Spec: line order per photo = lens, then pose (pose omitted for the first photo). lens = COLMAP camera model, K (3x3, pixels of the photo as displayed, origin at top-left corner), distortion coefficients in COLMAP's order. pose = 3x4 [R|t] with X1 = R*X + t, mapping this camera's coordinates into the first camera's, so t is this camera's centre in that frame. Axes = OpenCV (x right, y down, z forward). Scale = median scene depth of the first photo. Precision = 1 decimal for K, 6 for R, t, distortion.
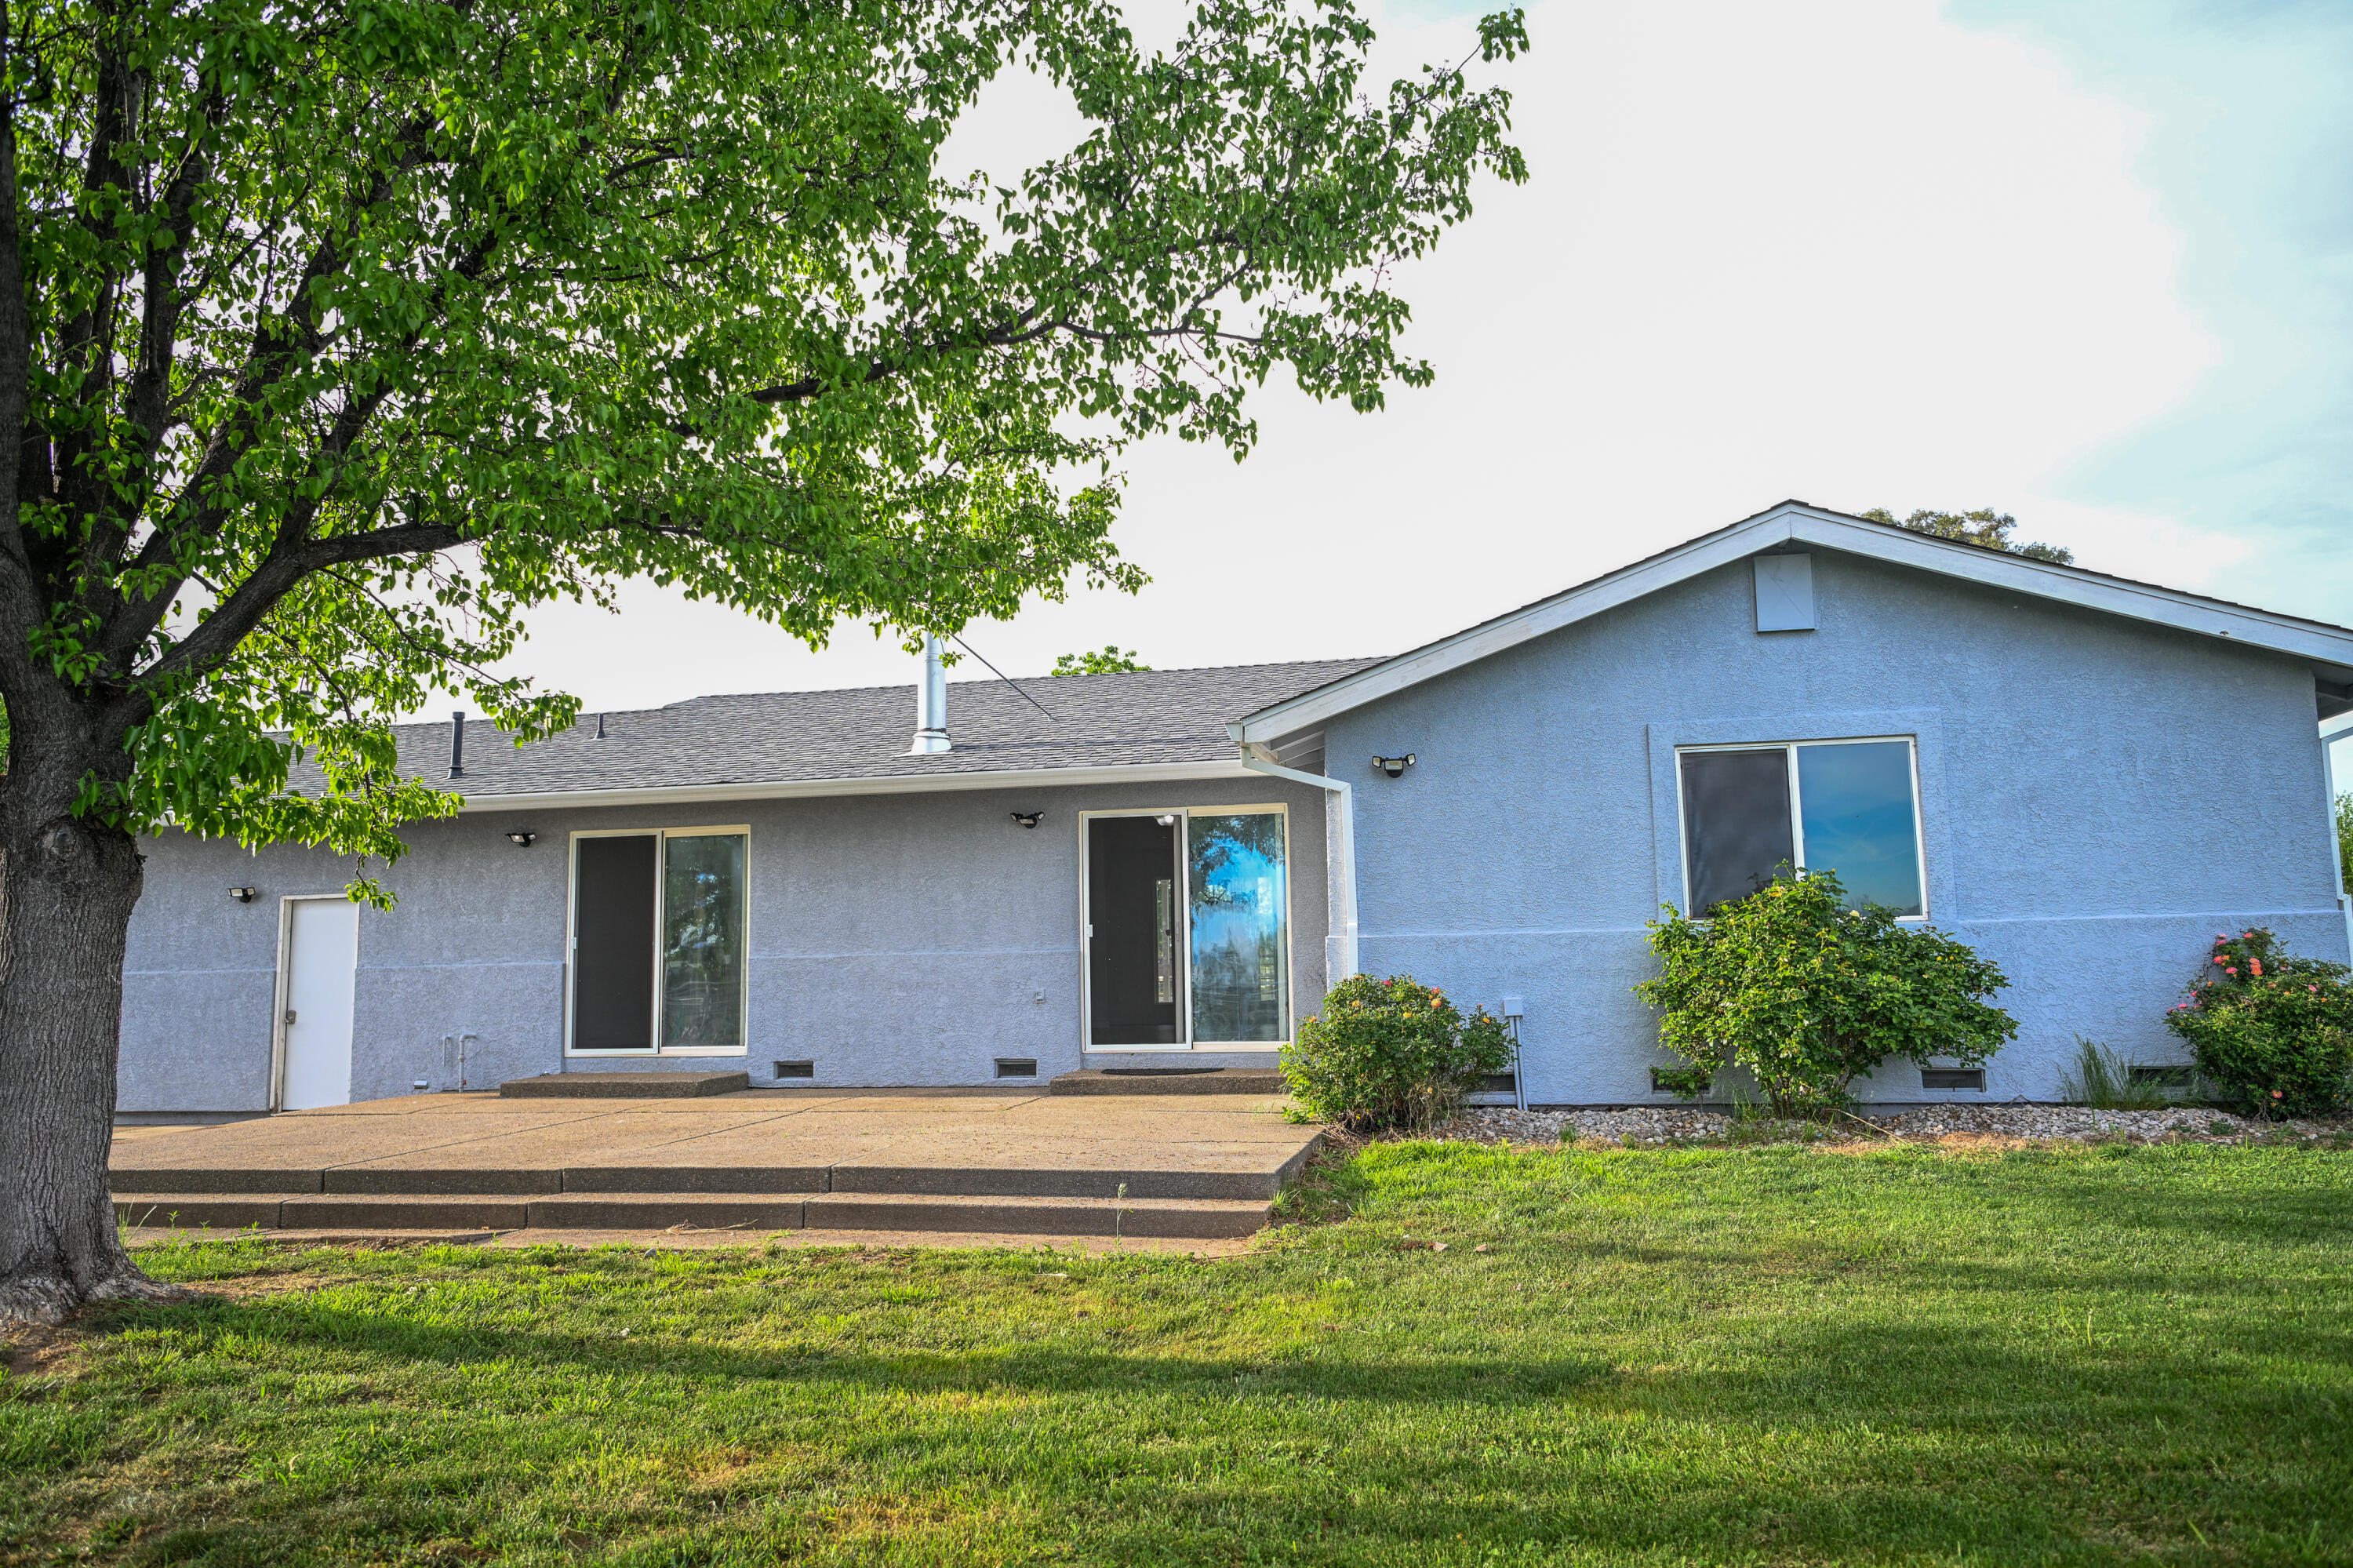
lens RADIAL K [[1588.4, 0, 1176.5], [0, 1588.4, 784.0], [0, 0, 1]] dist [-0.008282, 0.007315]
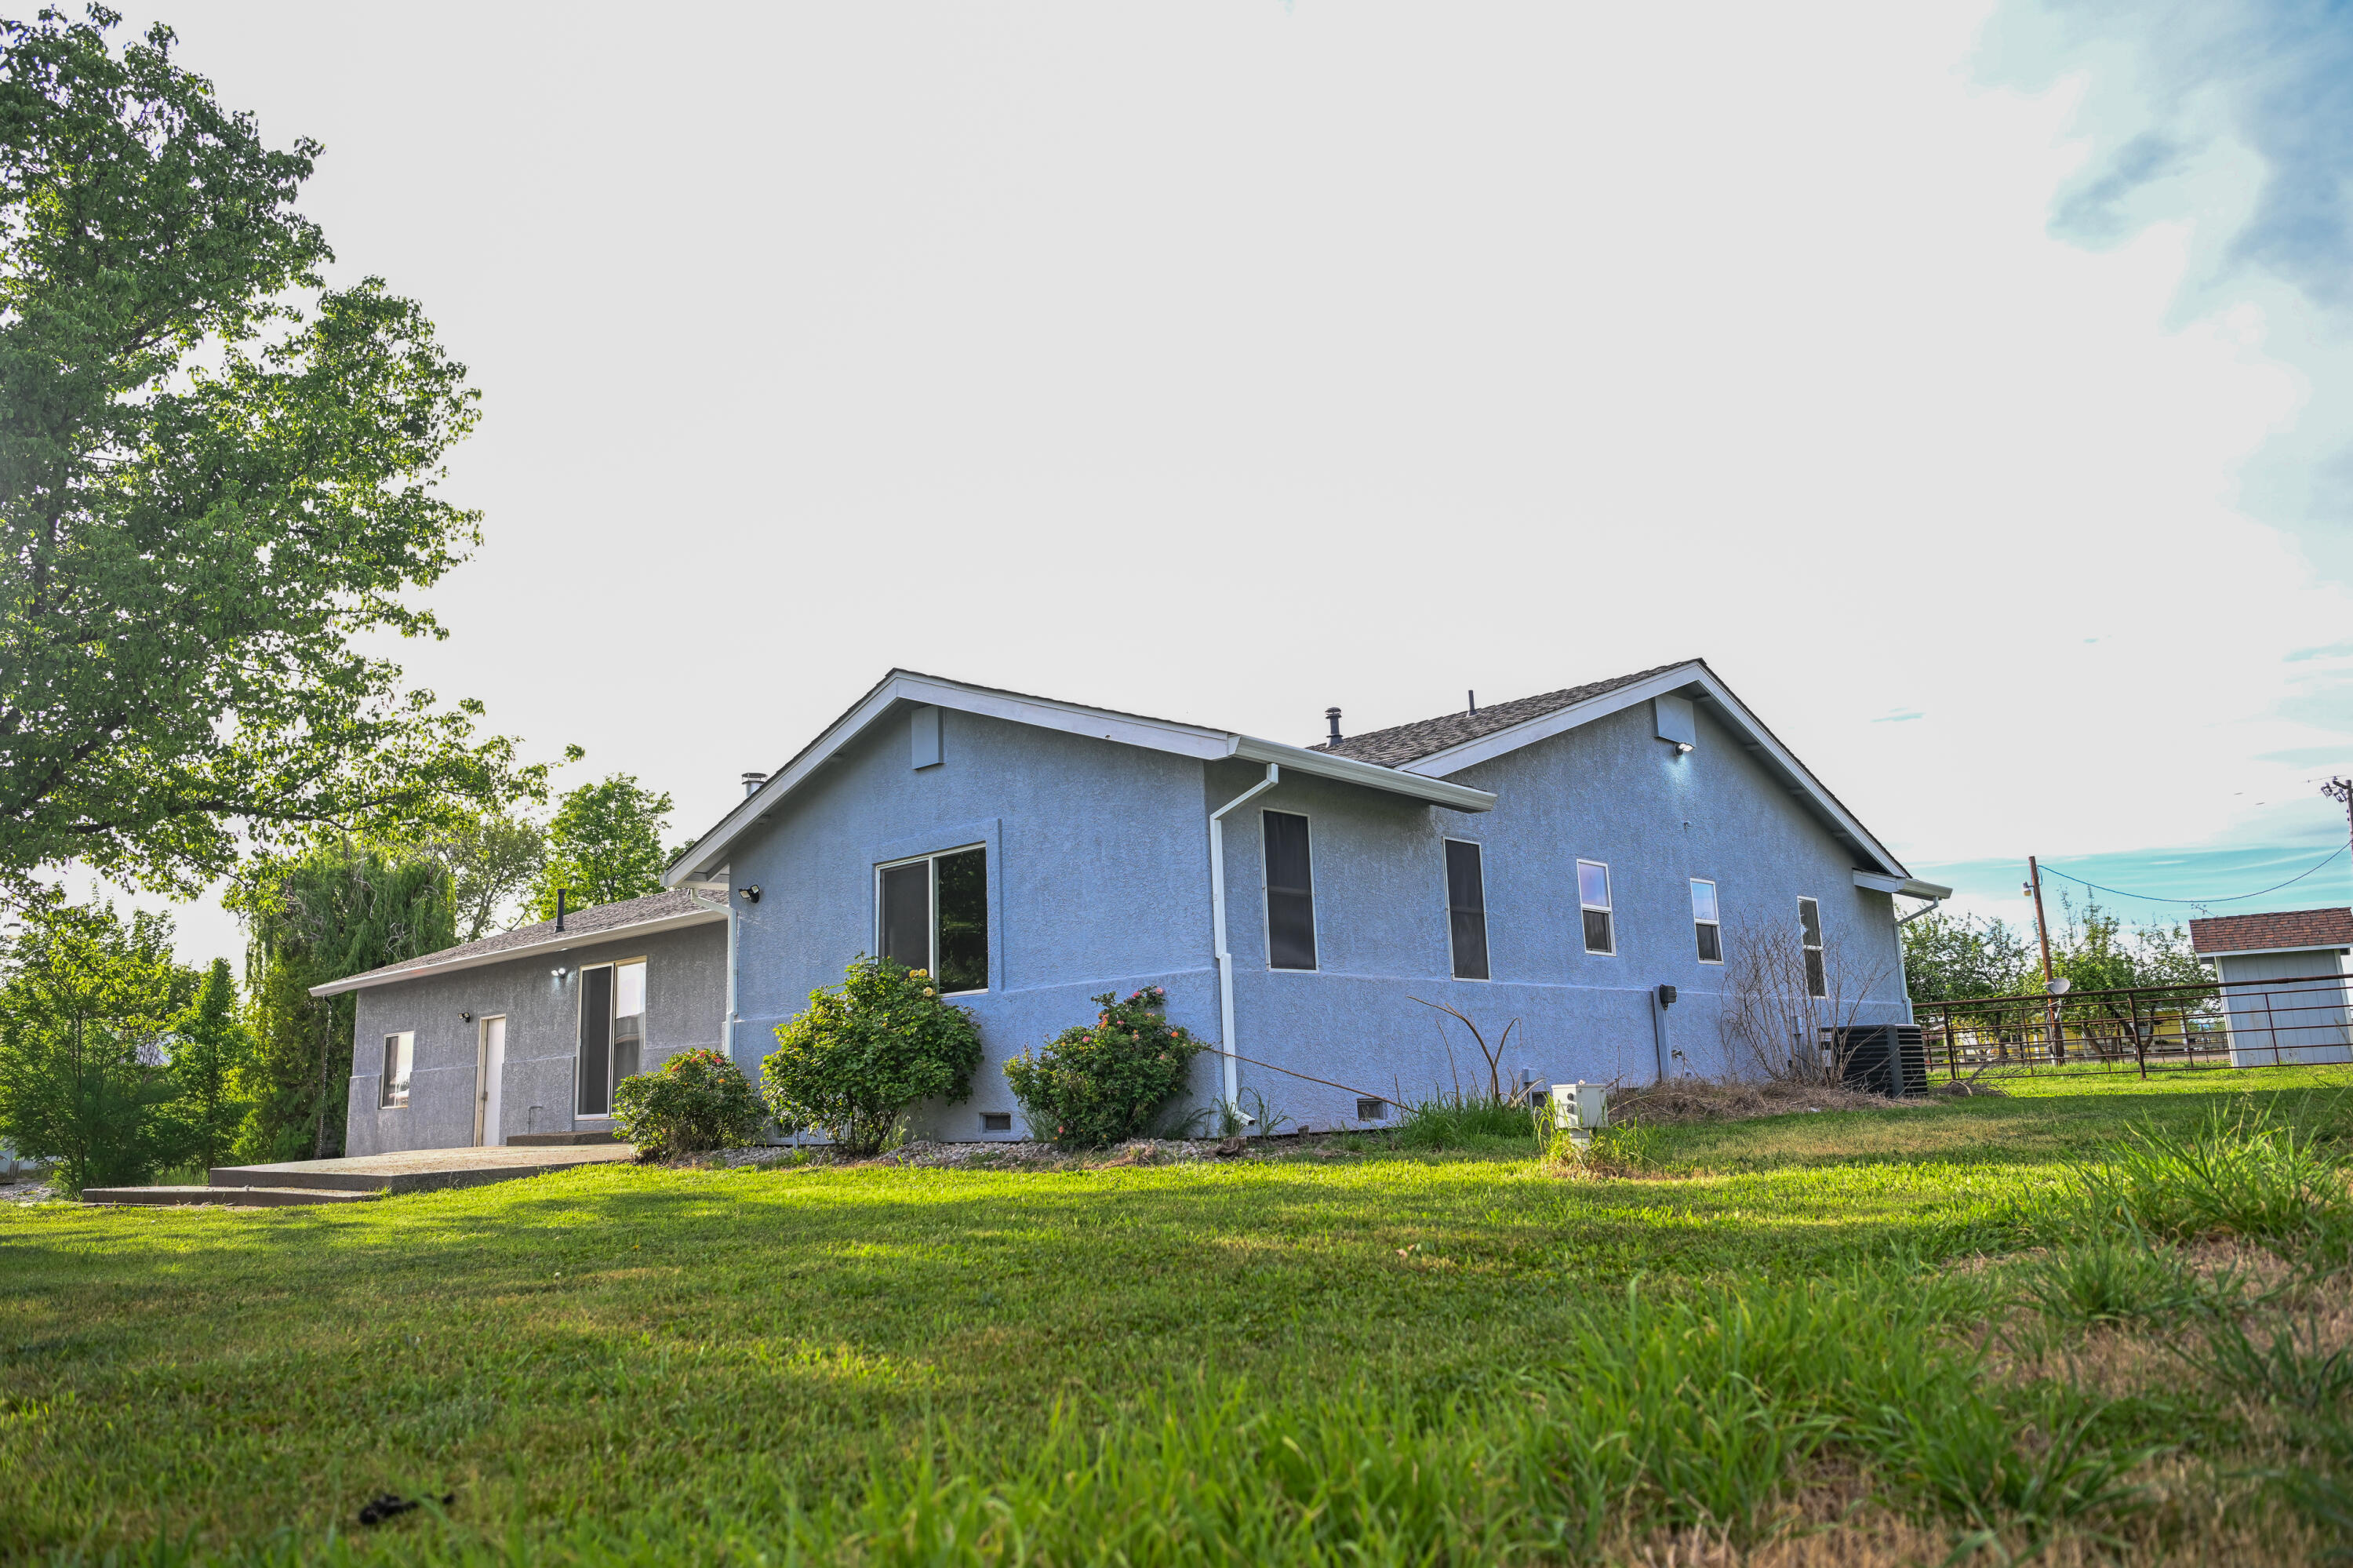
lens RADIAL K [[1588.4, 0, 1176.5], [0, 1588.4, 784.0], [0, 0, 1]] dist [-0.008282, 0.007315]
pose [[0.855587, -0.110949, -0.505629, 1.214372], [0.080165, 0.993376, -0.082326, 0.038097], [0.511414, 0.029903, 0.858814, 0.013226]]
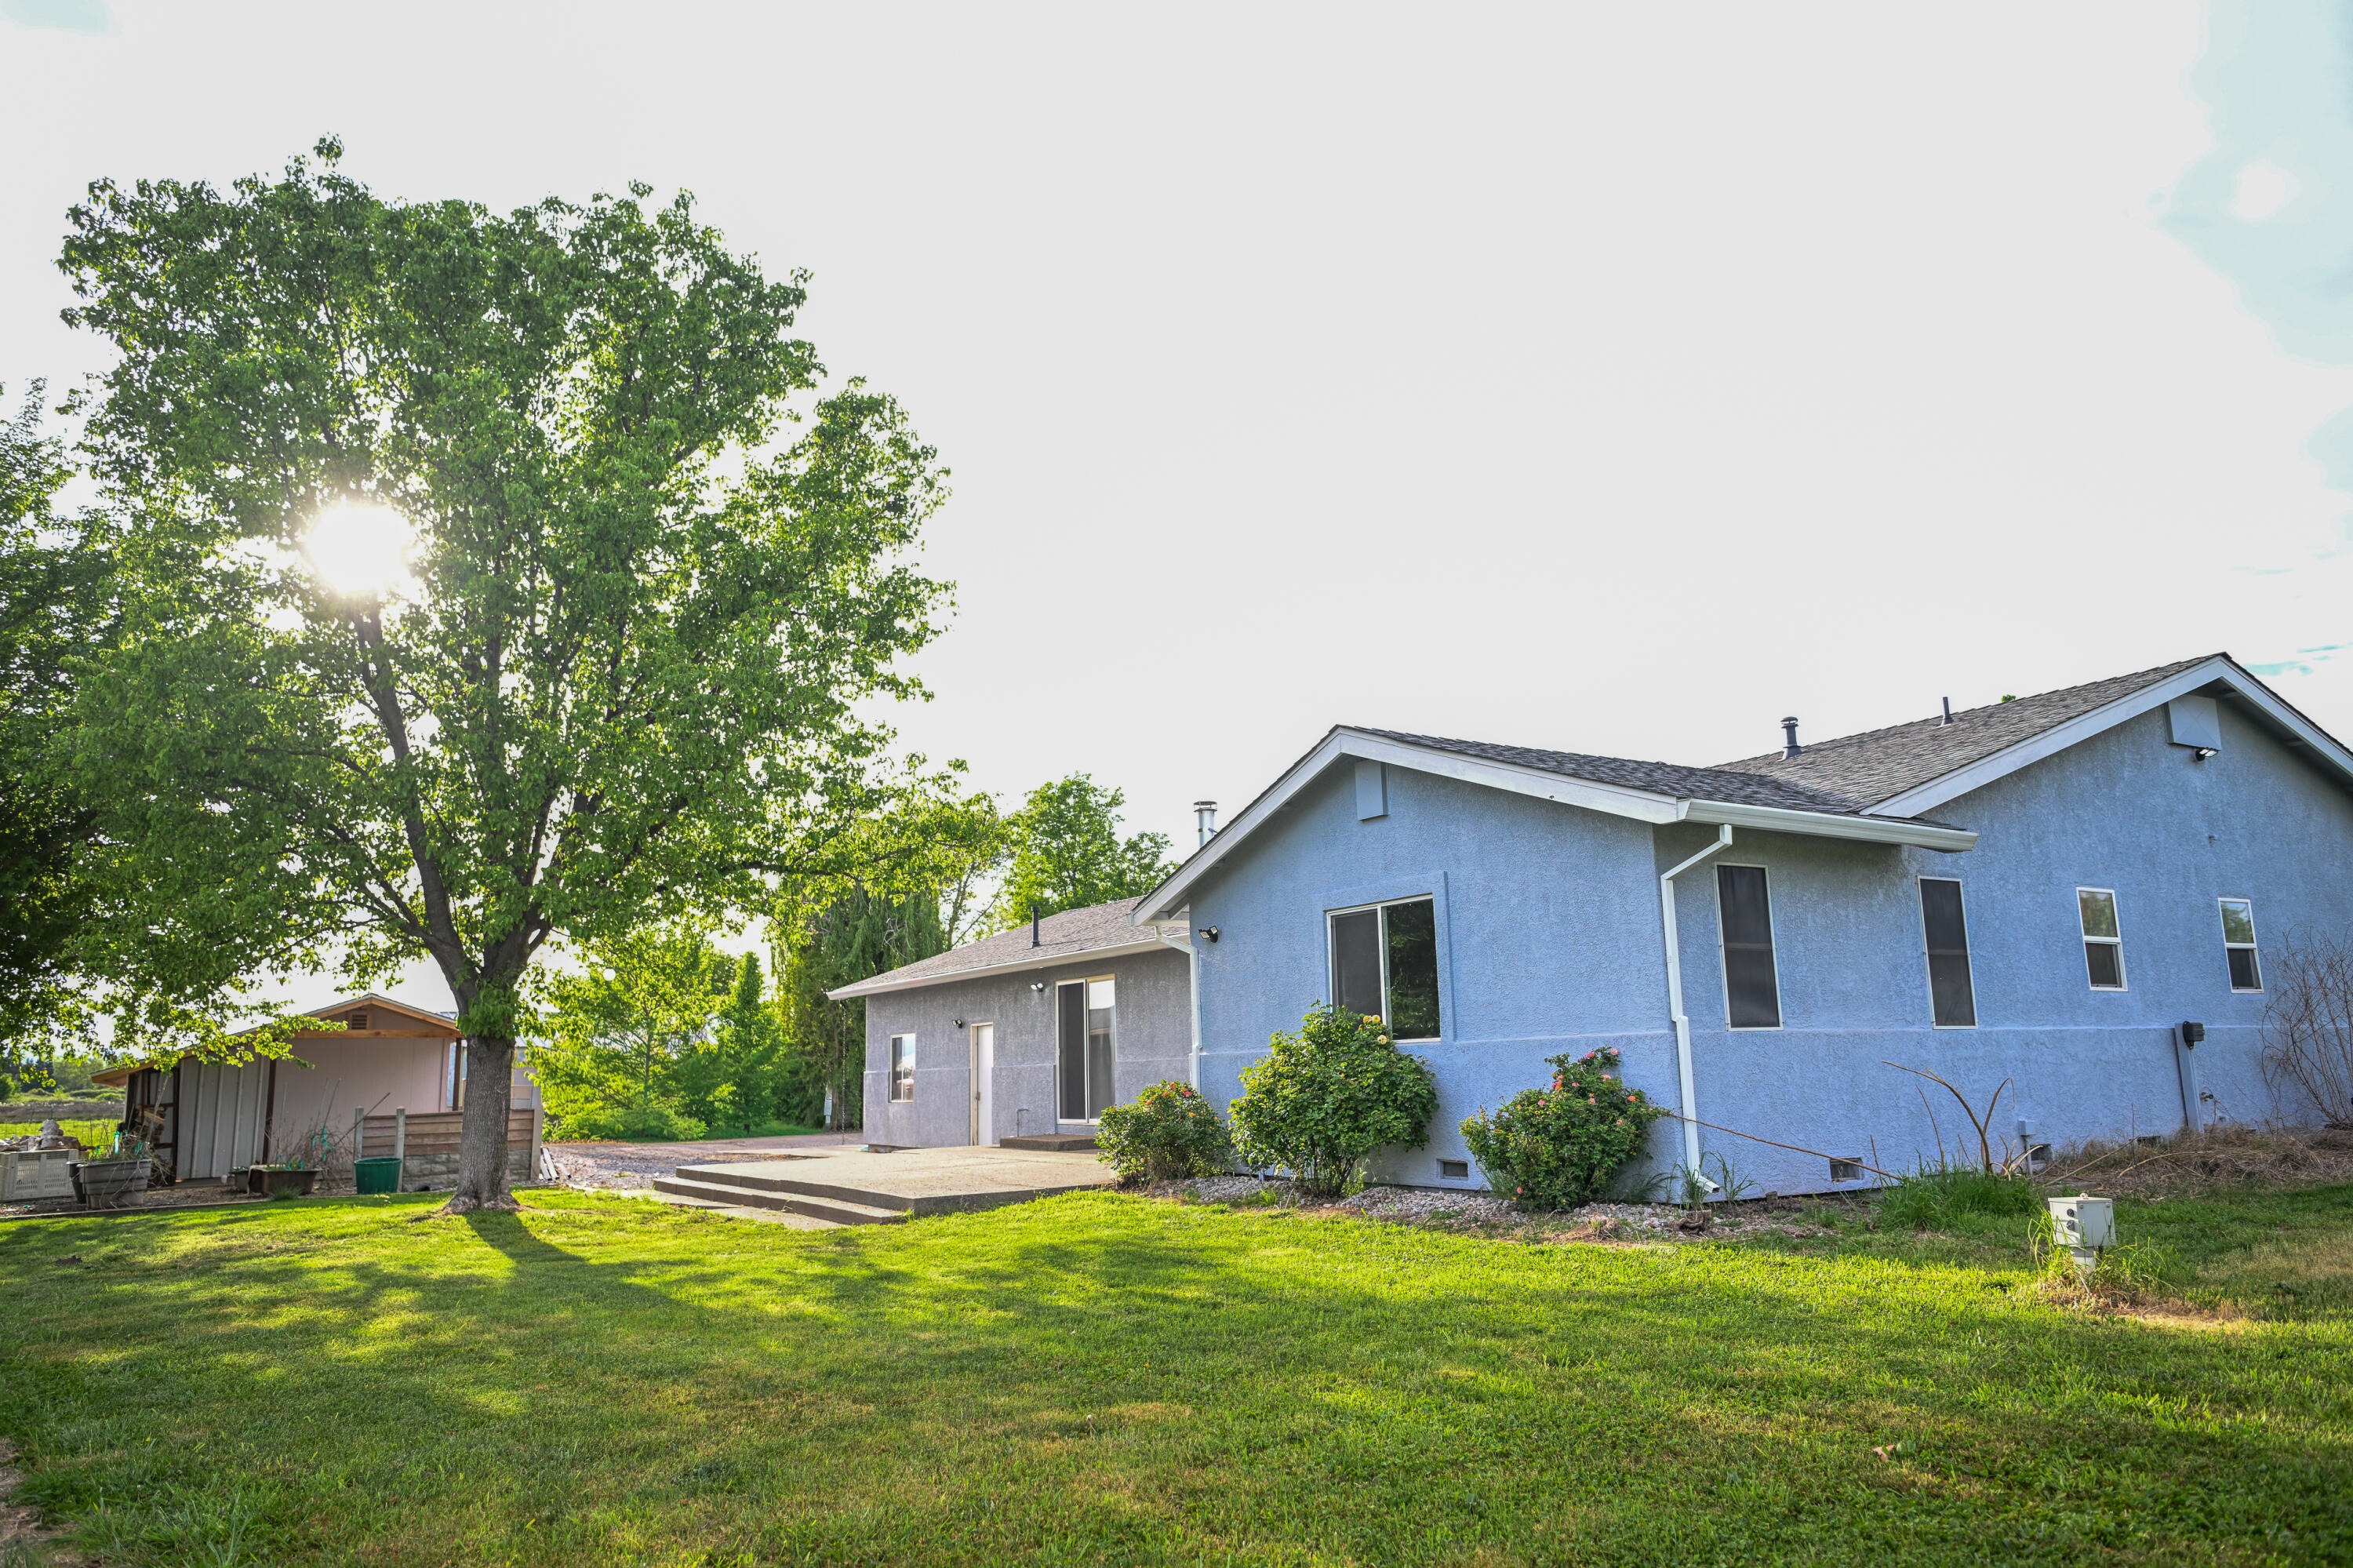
lens RADIAL K [[1588.4, 0, 1176.5], [0, 1588.4, 784.0], [0, 0, 1]] dist [-0.008282, 0.007315]
pose [[0.683378, -0.126730, -0.718981, 1.238706], [0.096077, 0.991865, -0.083510, -0.030989], [0.723715, -0.012008, 0.689994, -0.019482]]
